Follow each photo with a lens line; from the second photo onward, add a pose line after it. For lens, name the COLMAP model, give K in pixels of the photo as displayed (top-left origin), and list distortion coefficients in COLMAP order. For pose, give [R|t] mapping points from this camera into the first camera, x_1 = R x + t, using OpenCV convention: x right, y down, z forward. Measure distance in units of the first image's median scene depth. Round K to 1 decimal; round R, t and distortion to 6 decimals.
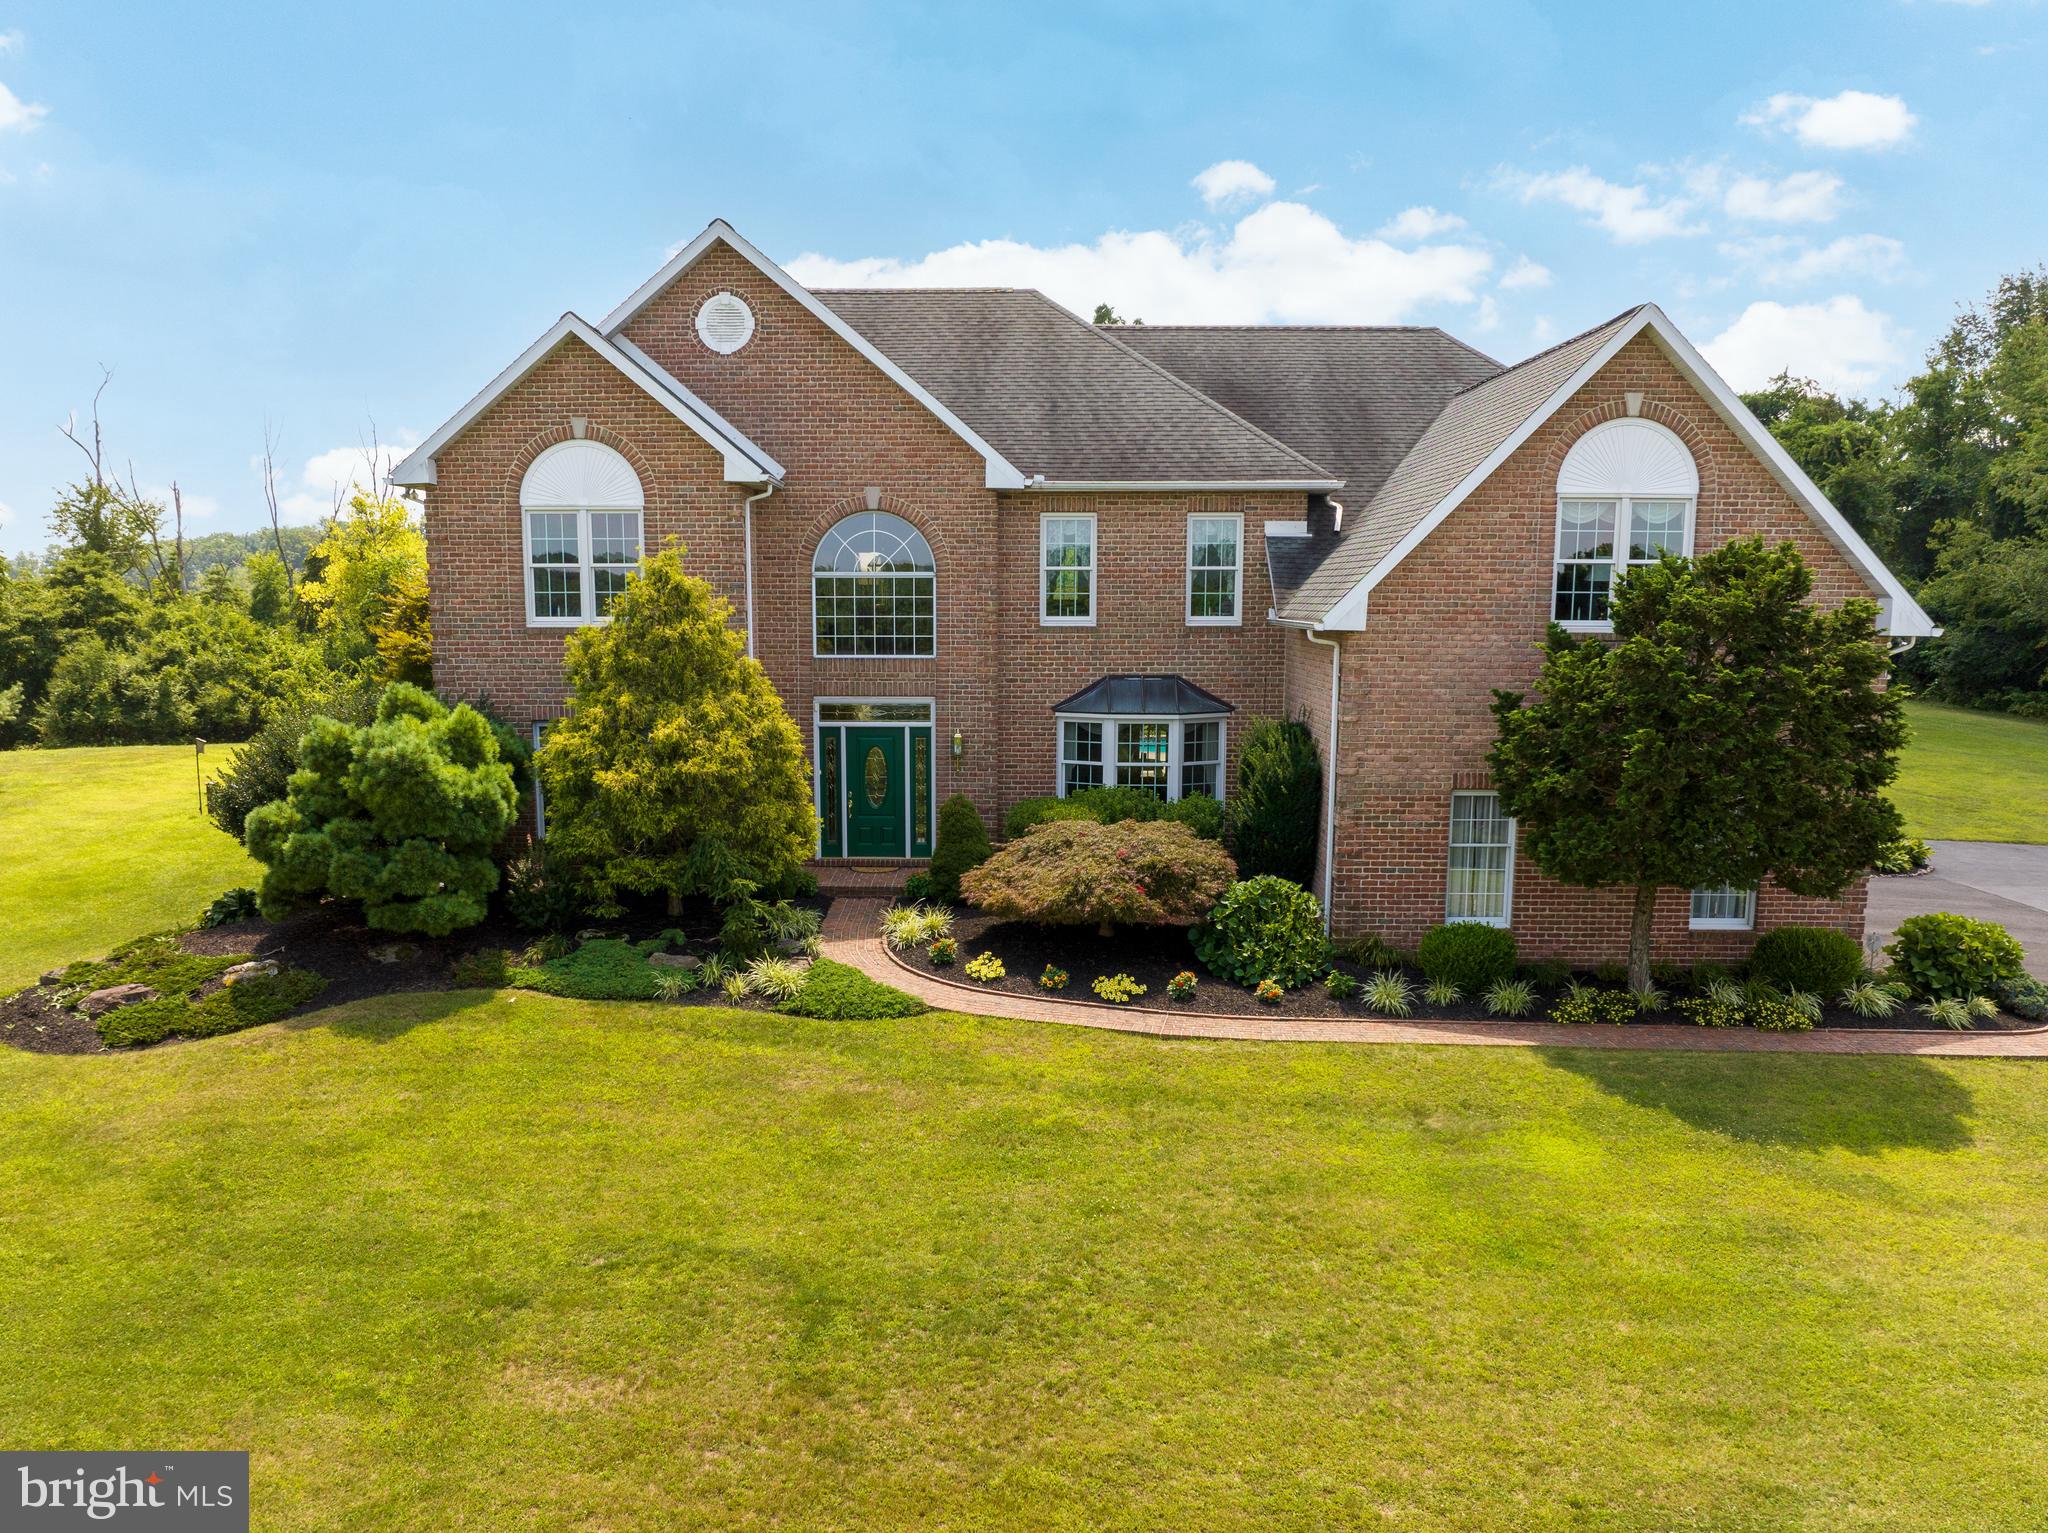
lens RADIAL K [[1711.3, 0, 988.2], [0, 1711.3, 905.0], [0, 0, 1]] dist [-0.042410, 0.004827]
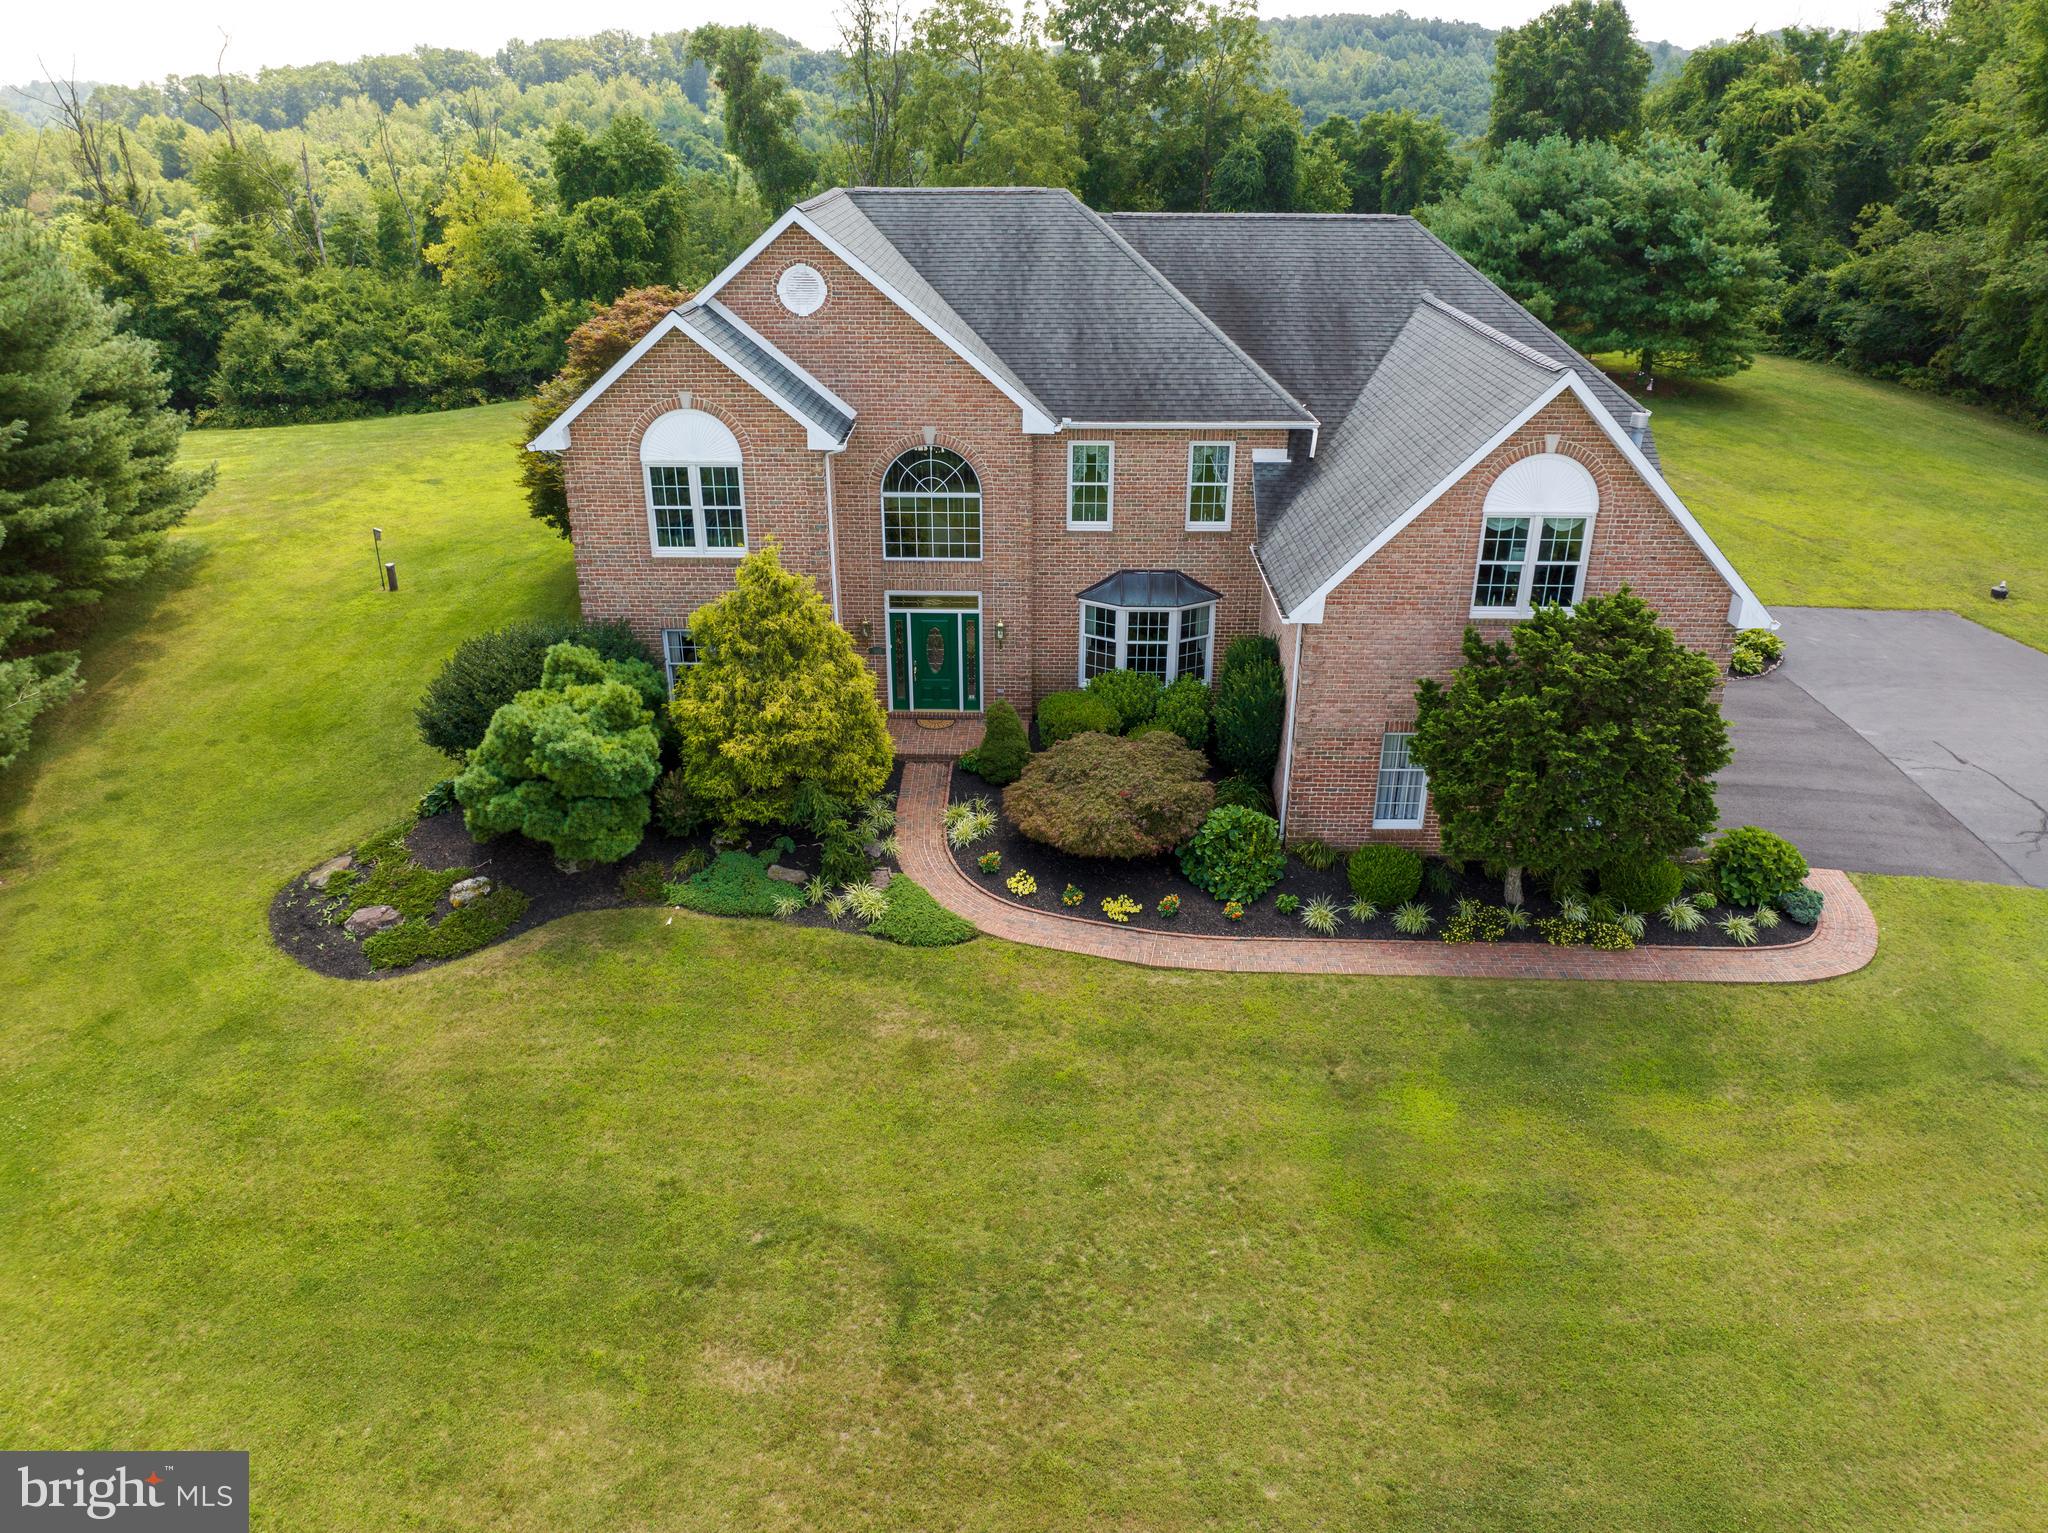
lens RADIAL K [[1439.3, 0, 1027.7], [0, 1439.3, 788.5], [0, 0, 1]] dist [-0.047602, 0.017841]
pose [[0.999999, 0.001367, 0.000710, 0.002307], [-0.001505, 0.965116, 0.261818, -0.336631], [-0.000328, -0.261818, 0.965117, -0.061980]]
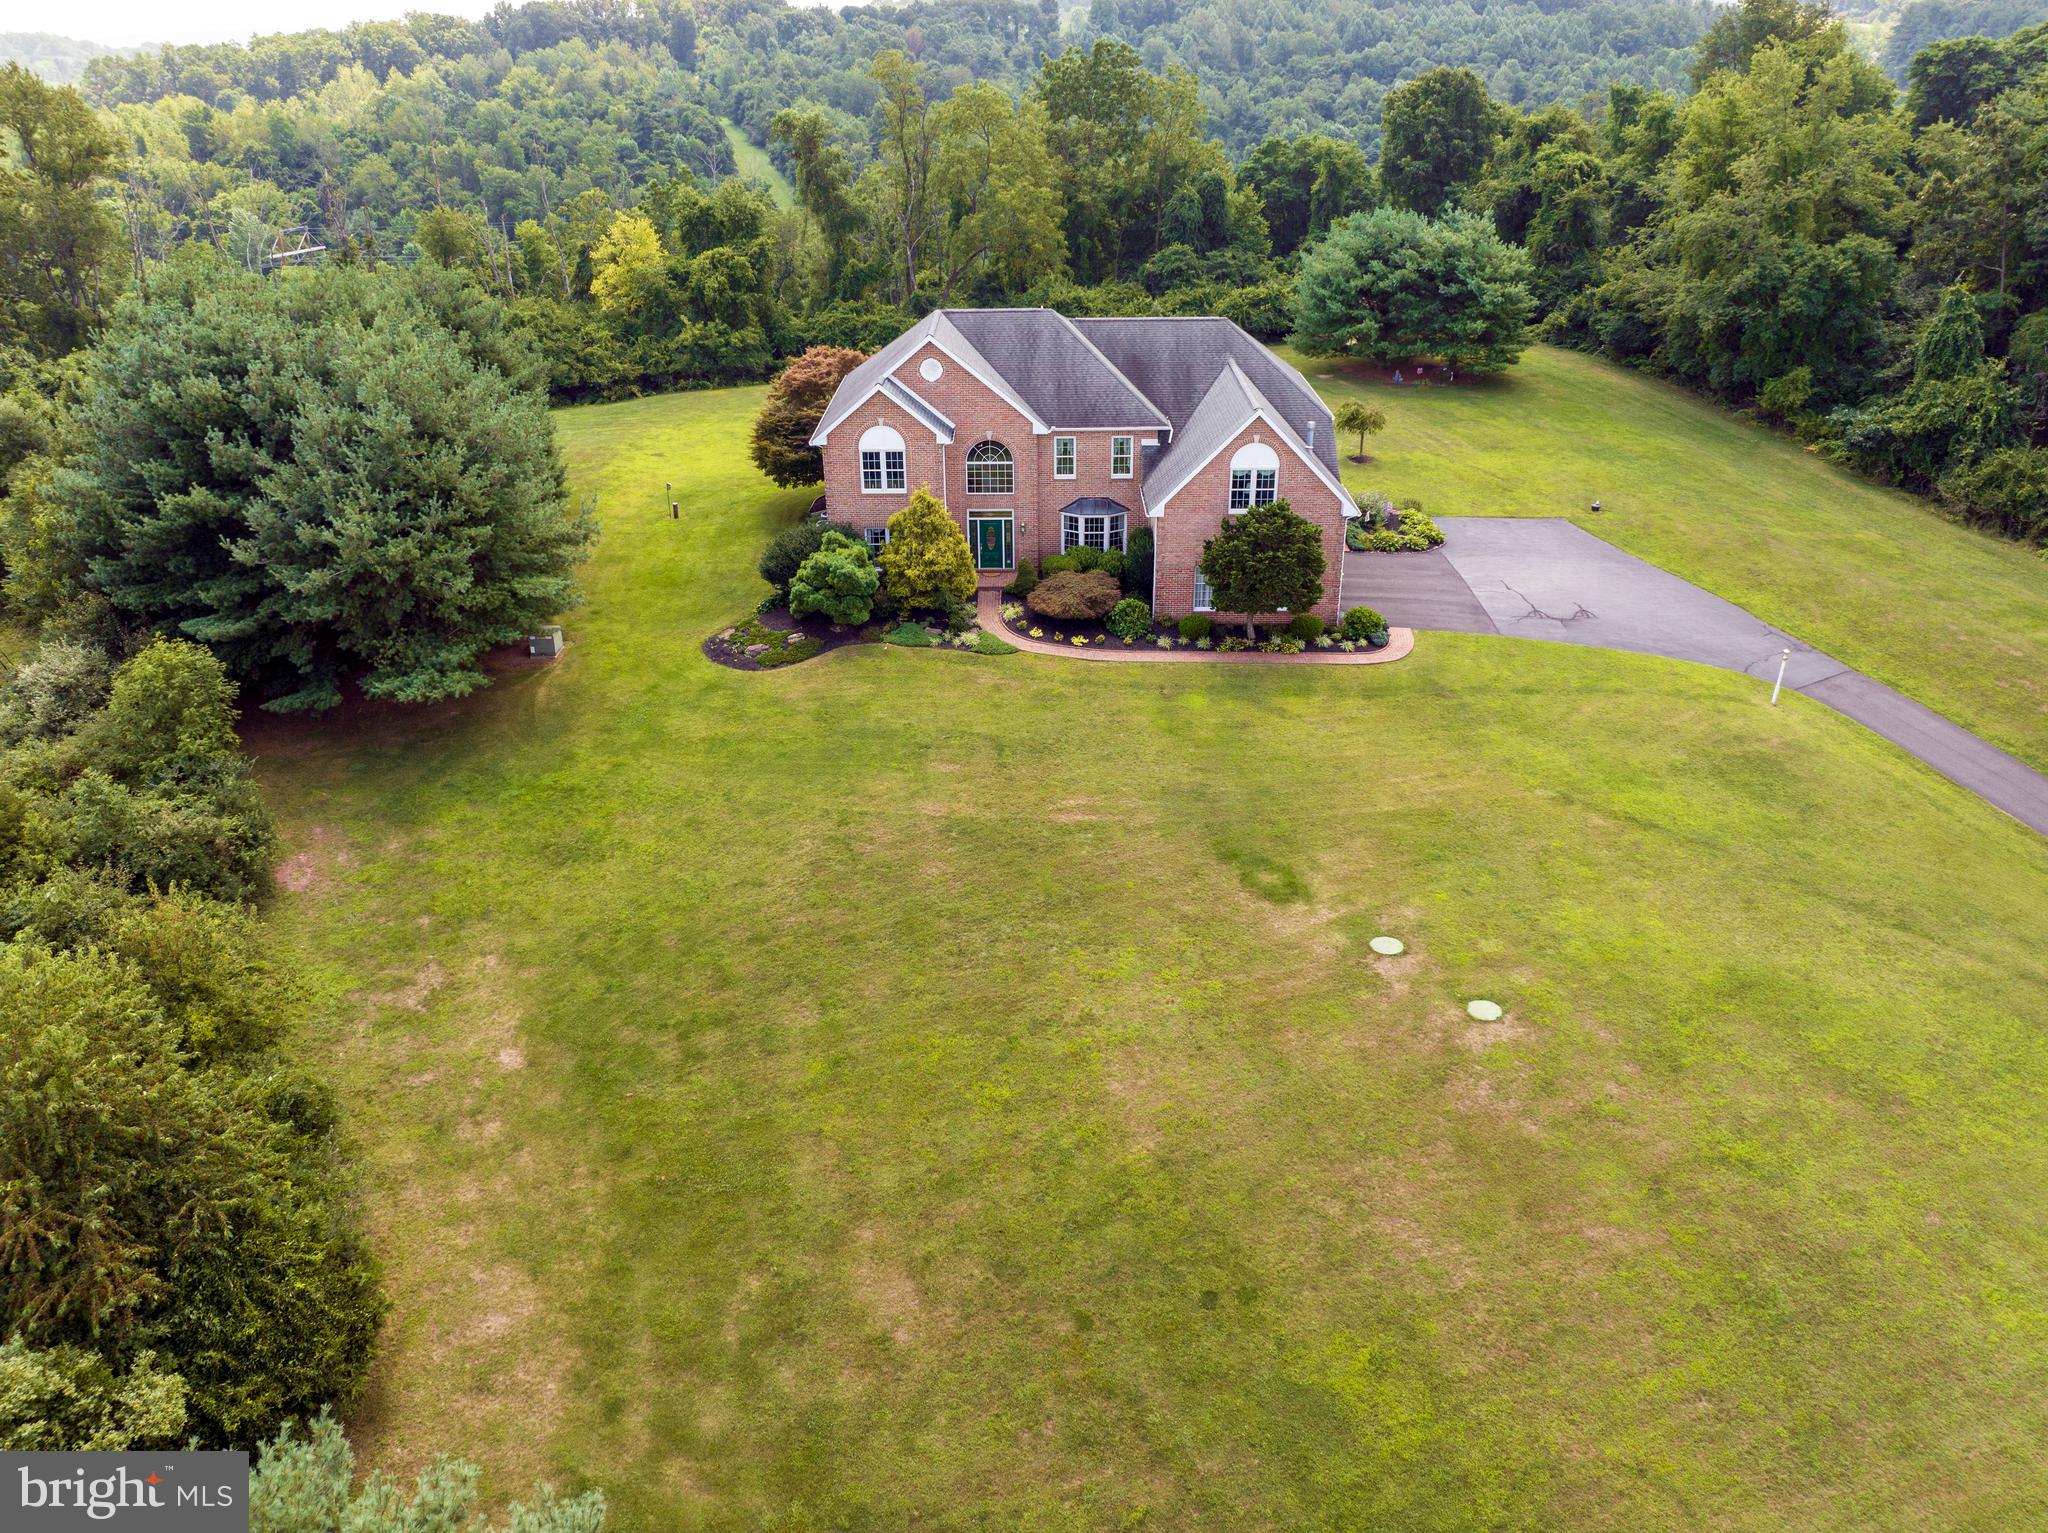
lens RADIAL K [[1457.9, 0, 1035.7], [0, 1457.9, 749.1], [0, 0, 1]] dist [-0.023968, -0.006878]
pose [[0.999872, -0.013256, 0.008993, -0.029458], [0.010437, 0.964996, 0.262058, -0.456903], [-0.012152, -0.261931, 0.965010, -1.610396]]
